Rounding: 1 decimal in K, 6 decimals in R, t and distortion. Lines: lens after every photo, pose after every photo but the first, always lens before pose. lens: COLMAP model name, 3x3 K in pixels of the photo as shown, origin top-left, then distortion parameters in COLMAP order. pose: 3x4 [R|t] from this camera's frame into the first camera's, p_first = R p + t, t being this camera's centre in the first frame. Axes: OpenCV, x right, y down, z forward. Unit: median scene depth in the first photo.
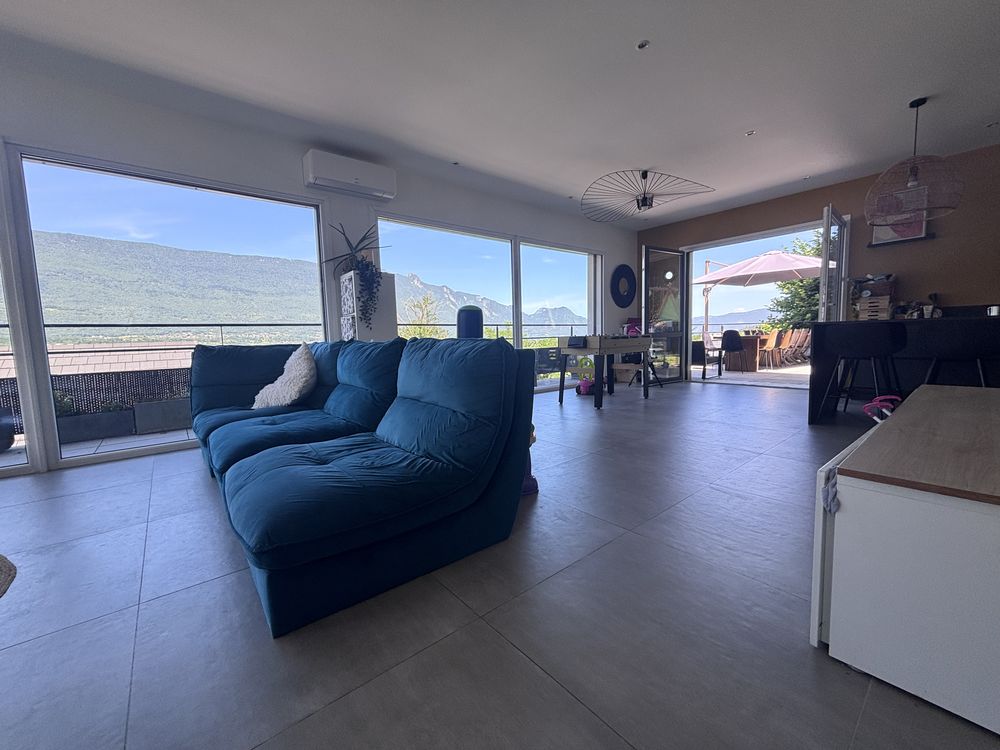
lens RADIAL K [[408.2, 0, 501.5], [0, 408.2, 379.0], [0, 0, 1]] dist [-0.000173, -0.000031]
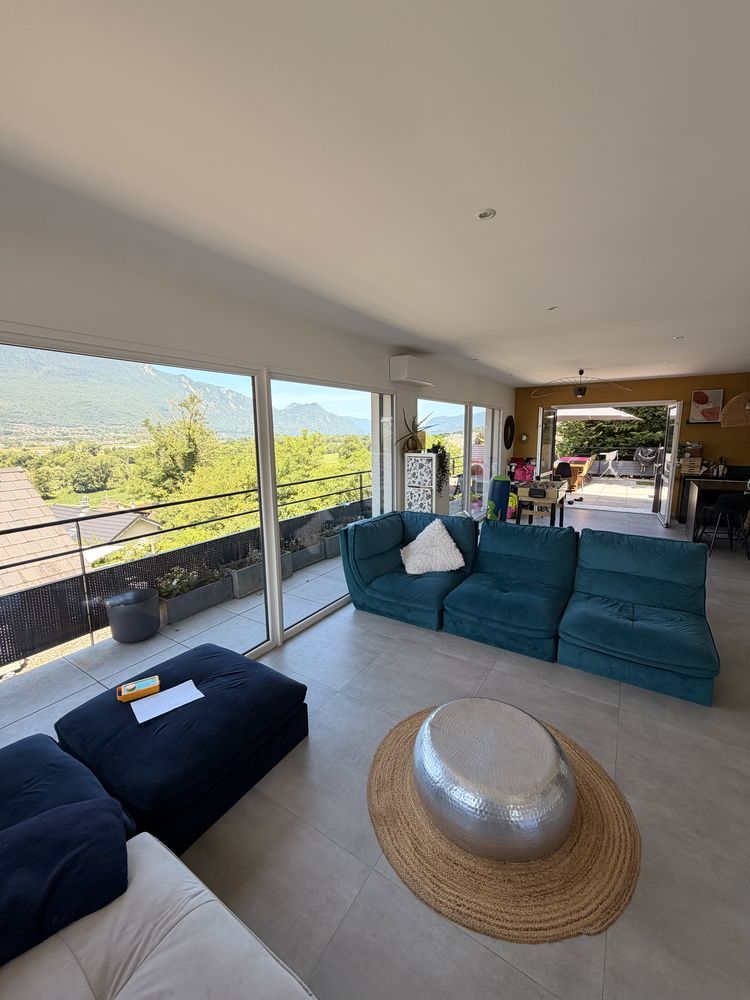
lens RADIAL K [[400.0, 0, 376.7], [0, 400.0, 492.5], [0, 0, 1]] dist [0.001189, 0.000010]
pose [[0.945748, -0.039689, 0.322468, -0.615463], [0.022248, 0.998092, 0.057593, -0.154580], [-0.324138, -0.047294, 0.944827, -0.053125]]
